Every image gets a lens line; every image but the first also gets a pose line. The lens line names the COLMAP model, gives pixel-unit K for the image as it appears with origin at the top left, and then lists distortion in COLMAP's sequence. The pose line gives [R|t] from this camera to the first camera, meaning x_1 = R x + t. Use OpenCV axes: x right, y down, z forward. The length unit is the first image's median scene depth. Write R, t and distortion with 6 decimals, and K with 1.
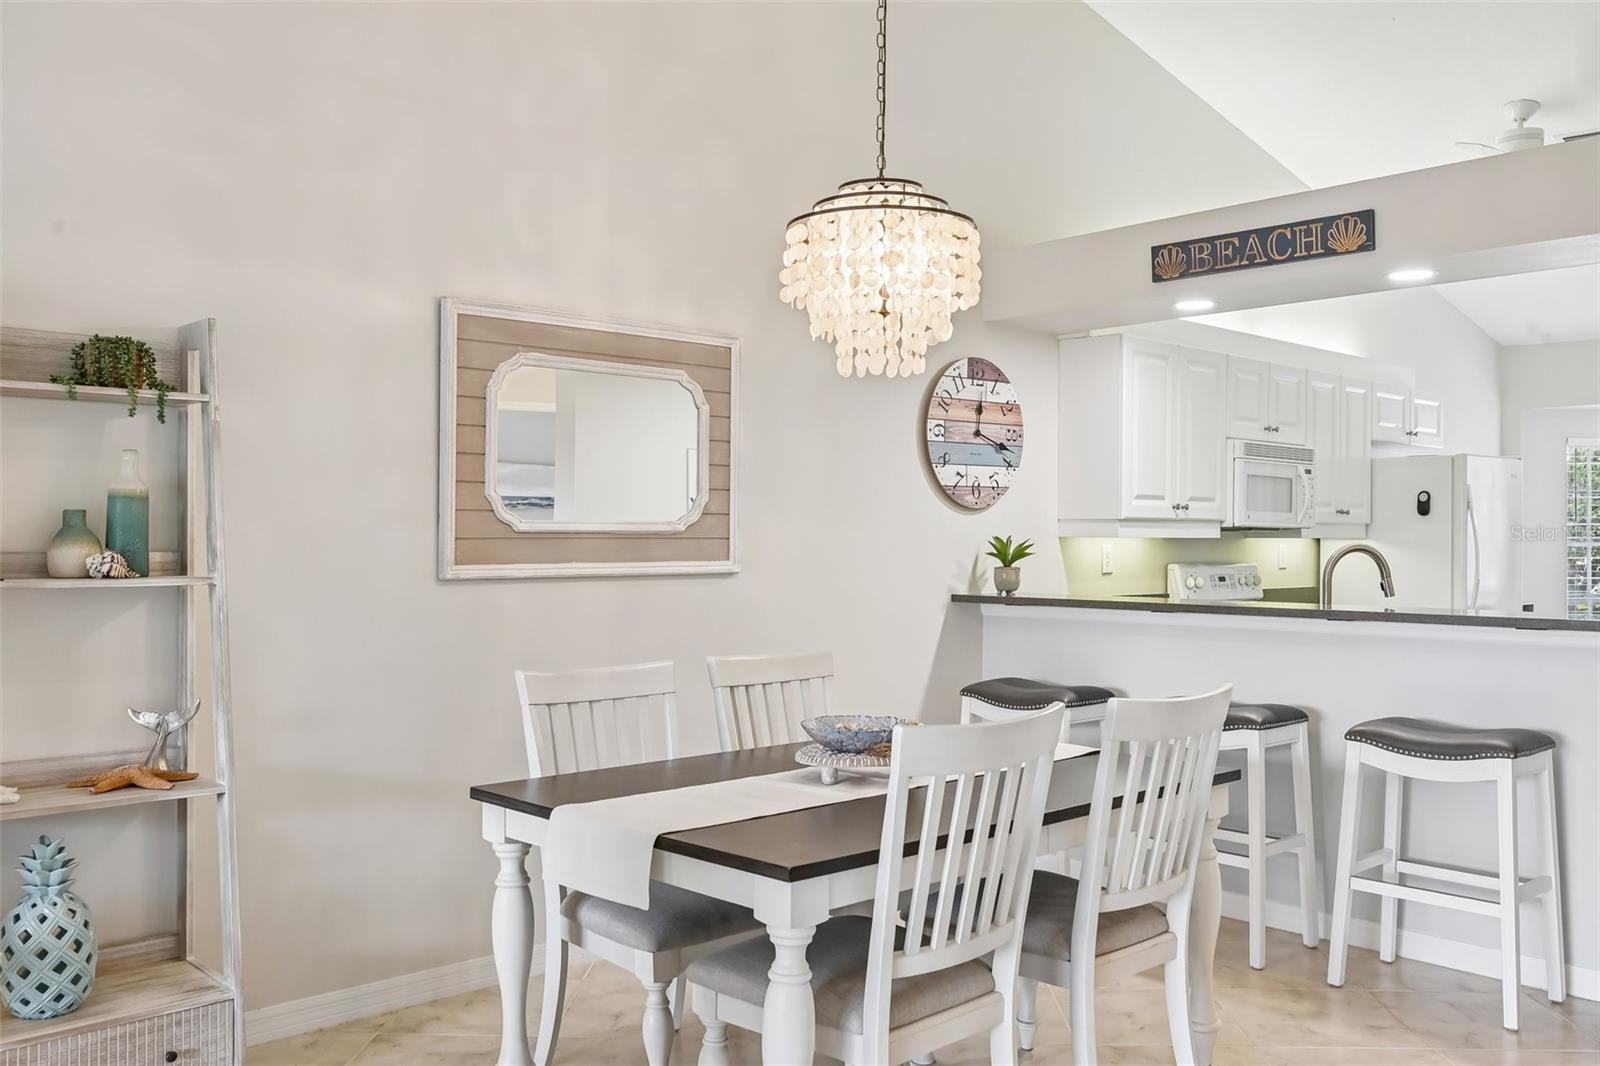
lens RADIAL K [[1360.9, 0, 796.7], [0, 1360.9, 535.9], [0, 0, 1]] dist [-0.003535, -0.008309]
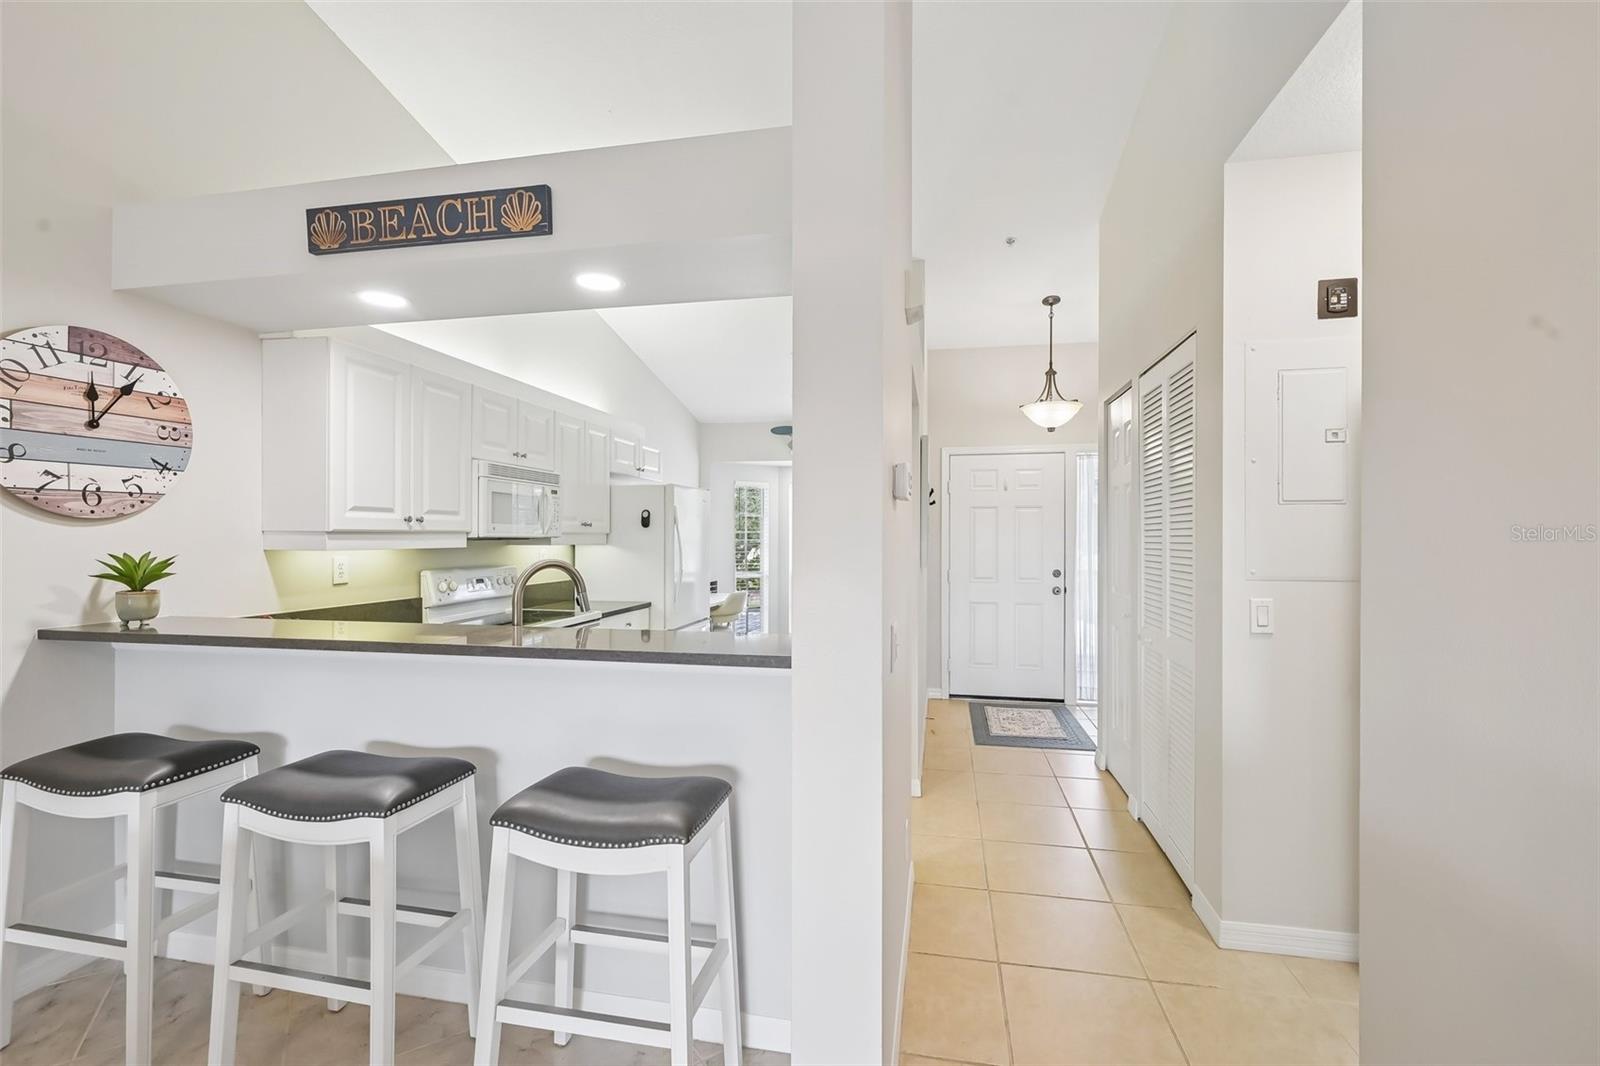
lens RADIAL K [[693.1, 0, 808.3], [0, 693.1, 536.4], [0, 0, 1]] dist [0.001555, 0.000489]
pose [[0.811288, -0.002620, 0.584641, 0.273146], [0.000411, 0.999992, 0.003912, -0.012849], [-0.584647, -0.002933, 0.811282, 0.492315]]
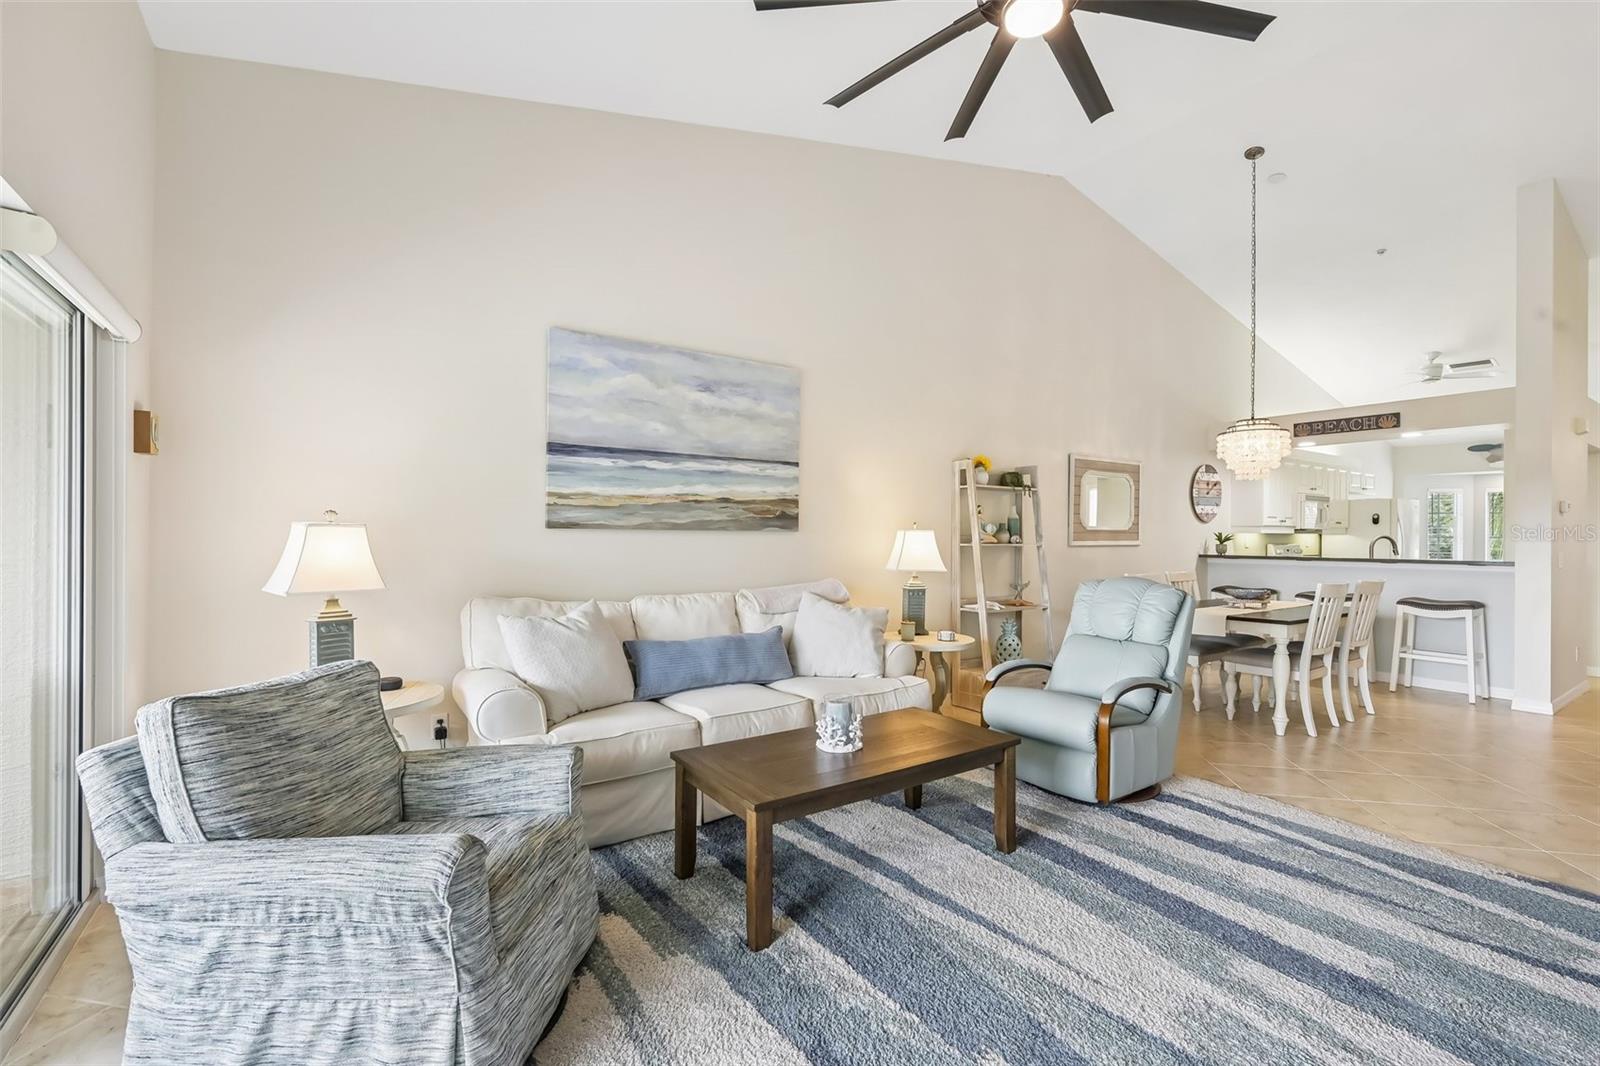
lens RADIAL K [[693.1, 0, 808.3], [0, 693.1, 536.4], [0, 0, 1]] dist [0.001555, 0.000489]
pose [[0.988276, 0.000531, -0.152674, -0.496638], [-0.000219, 0.999998, 0.002061, 0.006279], [0.152675, -0.002004, 0.988274, -0.518459]]
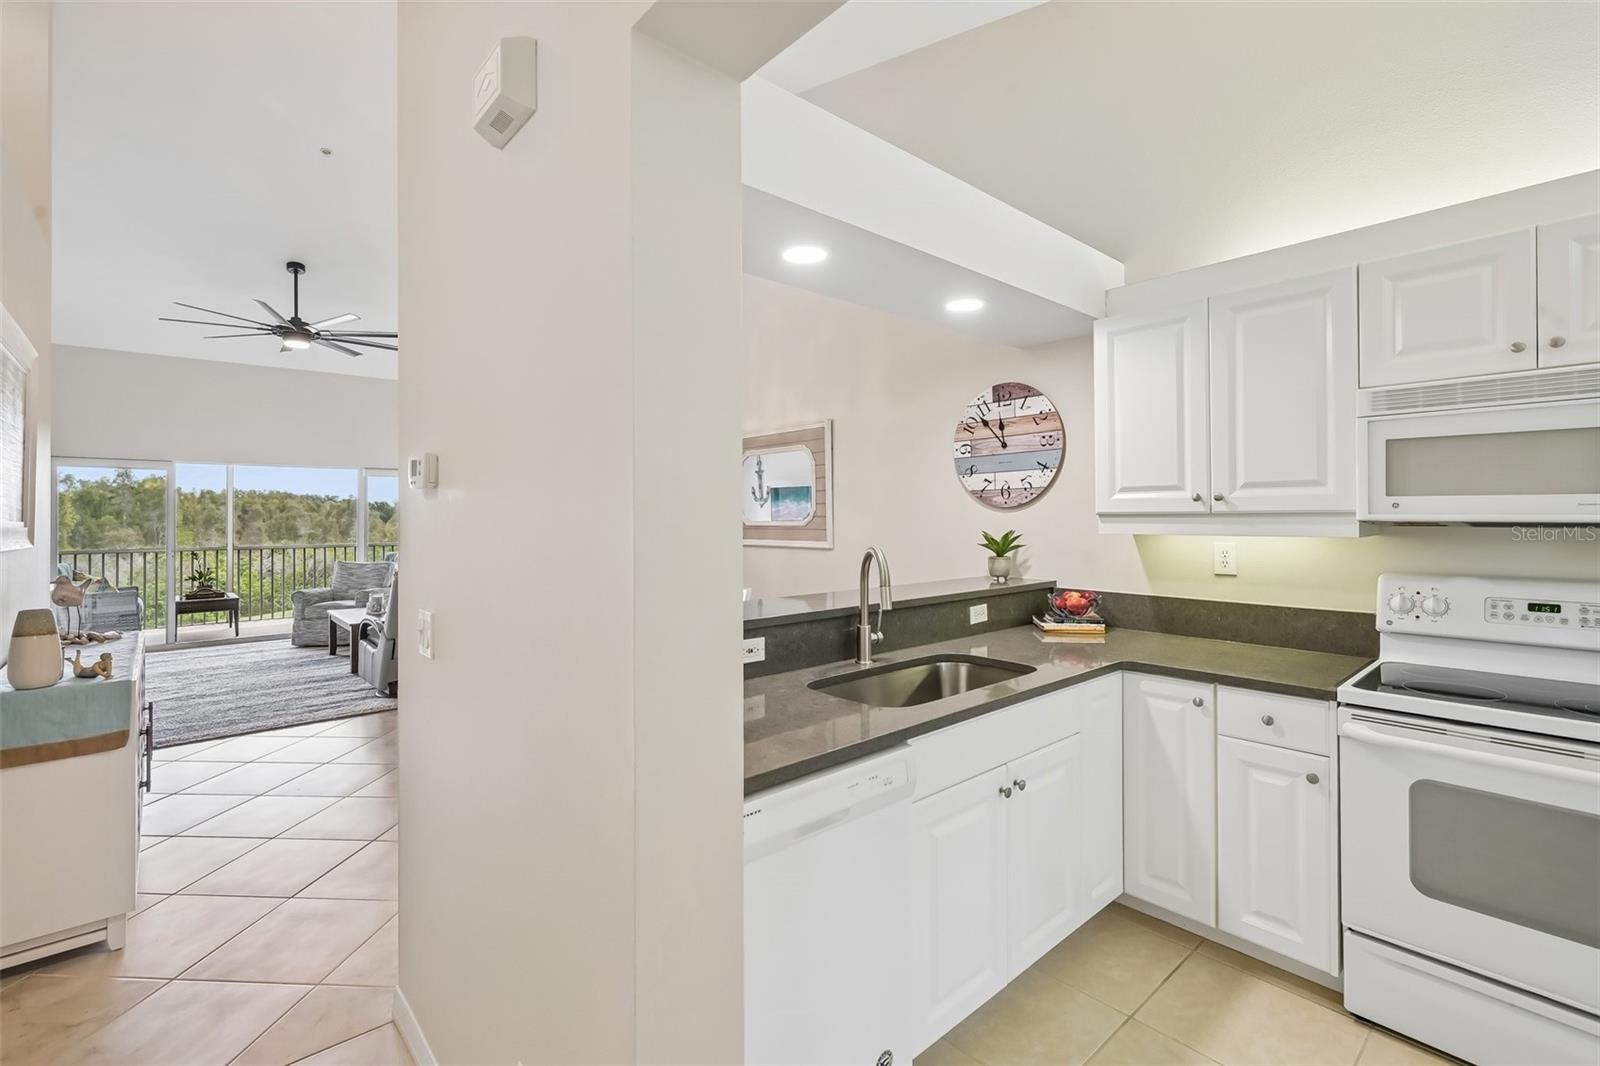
lens RADIAL K [[709.4, 0, 799.9], [0, 709.4, 511.2], [0, 0, 1]] dist [0.002325, 0.000626]
pose [[-0.032712, -0.009254, -0.999422, 0.896314], [0.008596, 0.999918, -0.009540, -0.014126], [0.999428, -0.008903, -0.032630, 0.973859]]
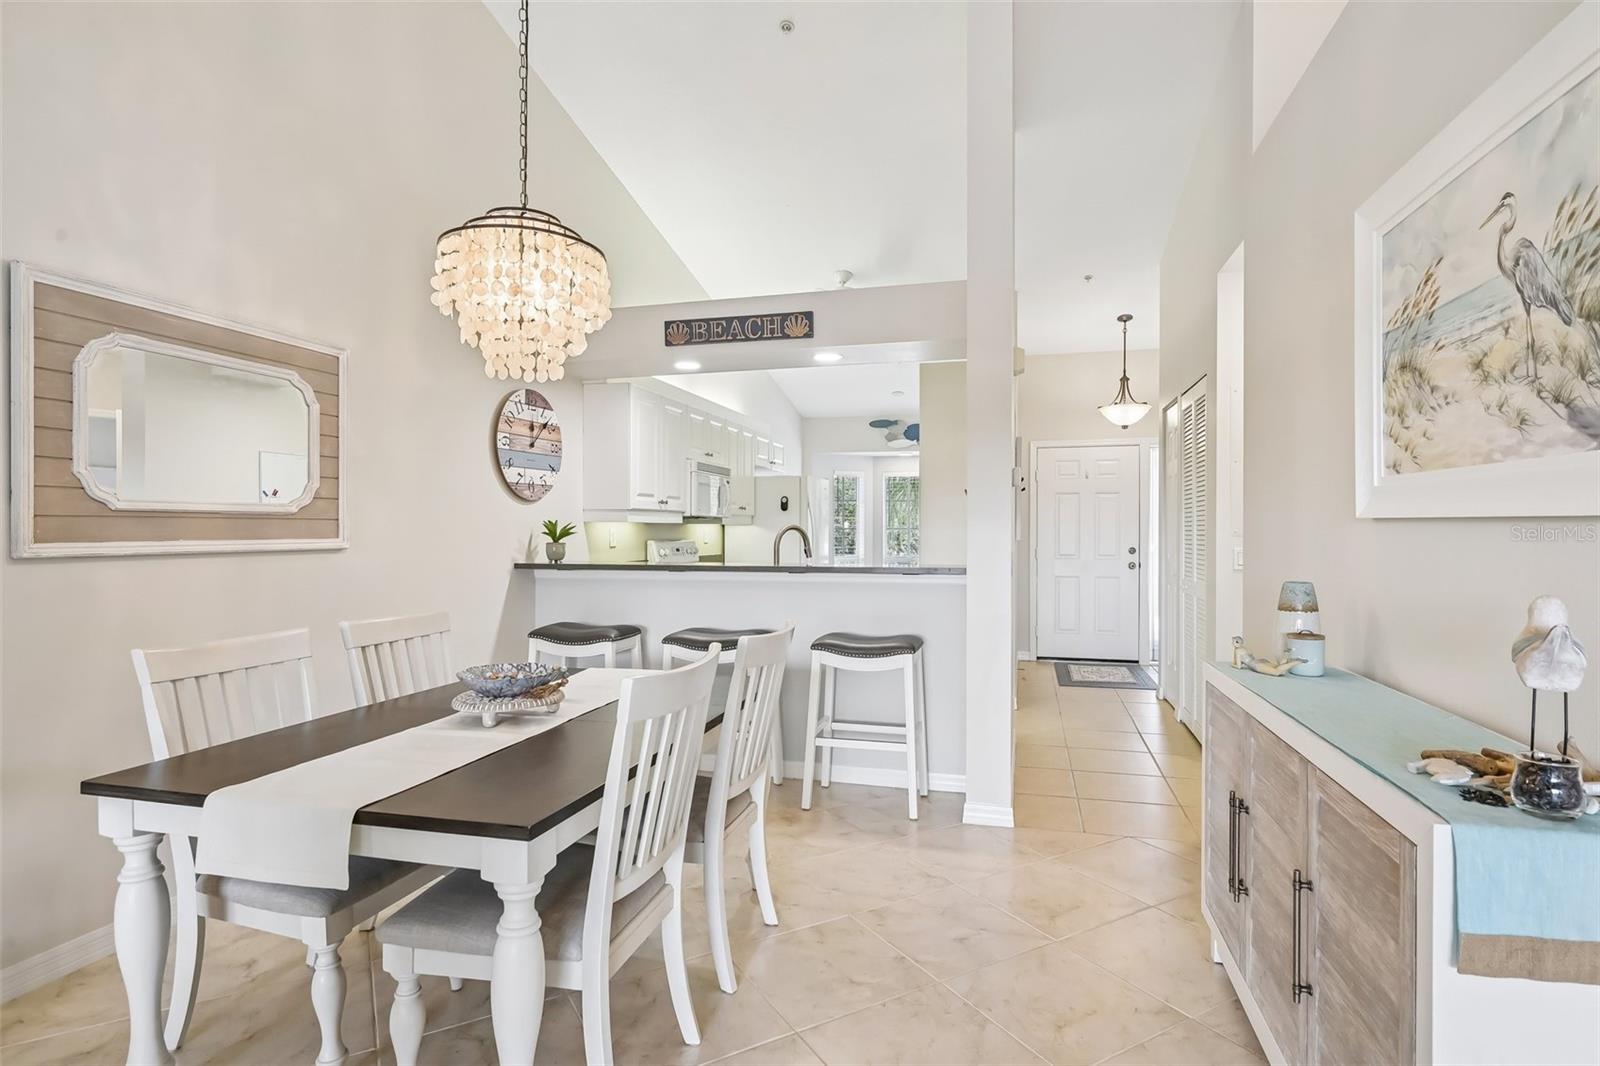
lens RADIAL K [[811.8, 0, 807.3], [0, 811.8, 538.2], [0, 0, 1]] dist [-0.000757, -0.000575]
pose [[0.849816, -0.008626, 0.527010, -0.073295], [0.002433, 0.999920, 0.012444, 0.010027], [-0.527075, -0.009293, 0.849768, 0.185555]]
